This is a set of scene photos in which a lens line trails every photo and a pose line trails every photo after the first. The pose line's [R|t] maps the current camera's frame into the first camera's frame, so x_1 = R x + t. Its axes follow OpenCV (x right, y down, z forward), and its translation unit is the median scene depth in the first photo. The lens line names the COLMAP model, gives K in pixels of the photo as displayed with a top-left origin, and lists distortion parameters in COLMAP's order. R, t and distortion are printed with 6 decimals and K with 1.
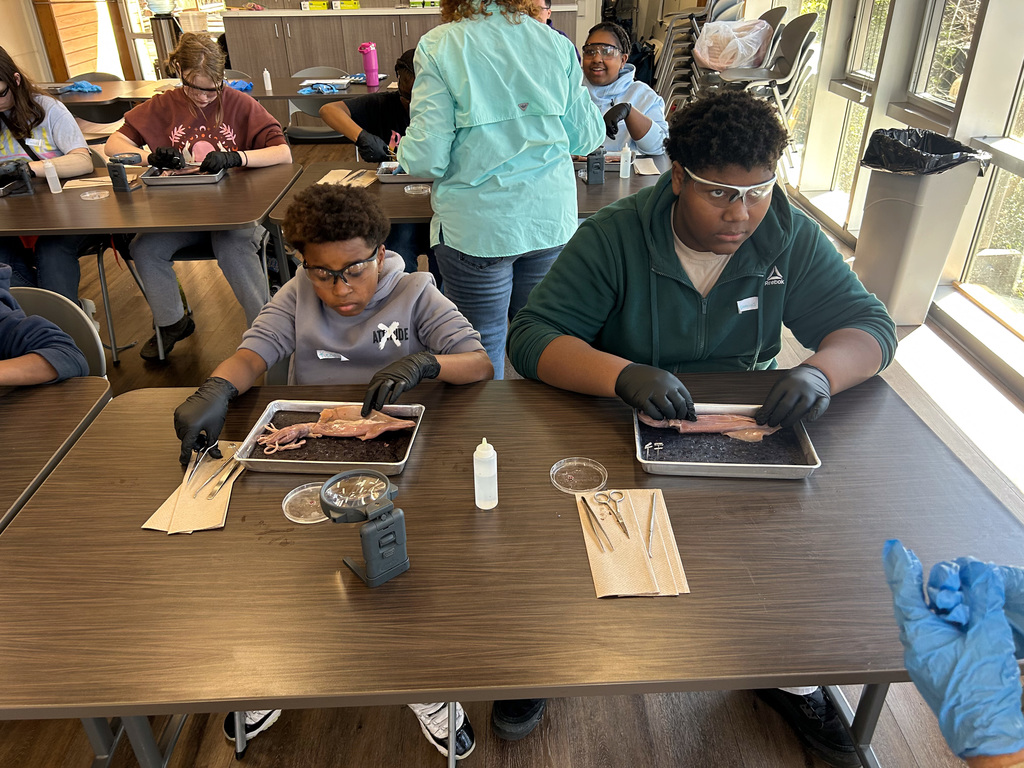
lens RADIAL K [[772.7, 0, 516.7], [0, 772.7, 387.8], [0, 0, 1]] dist [0.035546, -0.052608]
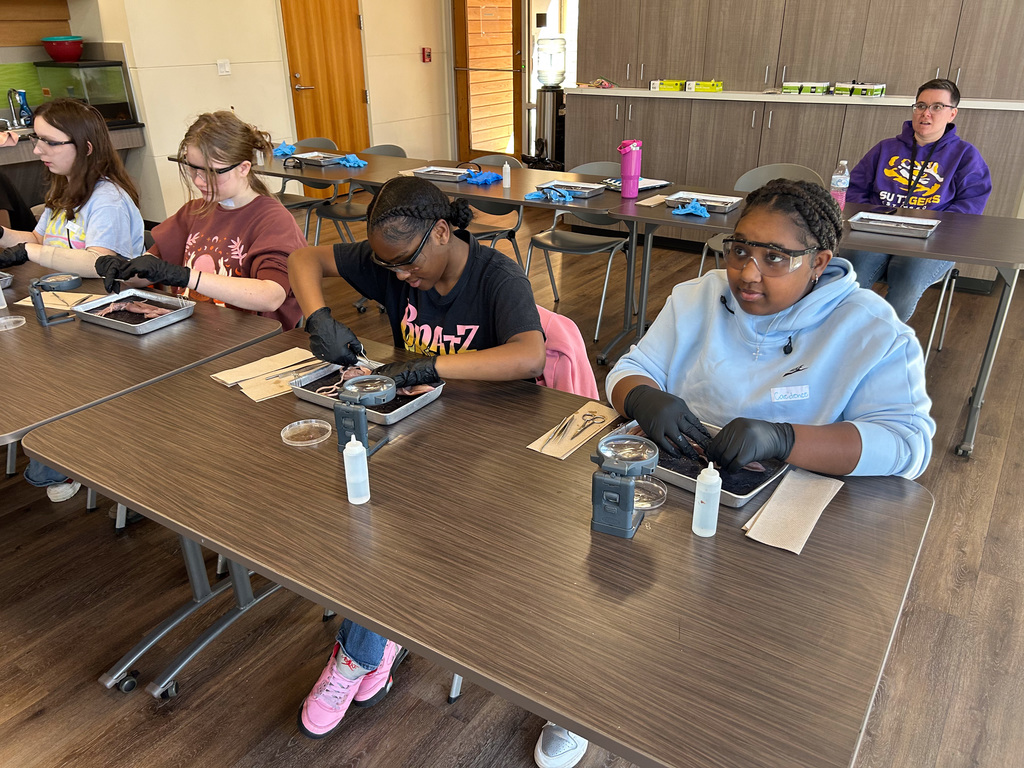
lens RADIAL K [[772.7, 0, 516.5], [0, 772.7, 396.8], [0, 0, 1]] dist [0.035546, -0.052608]
pose [[0.816919, 0.251615, -0.518973, 0.154648], [-0.285974, 0.958129, 0.014379, -0.187359], [0.500862, 0.136667, 0.854669, 0.346385]]
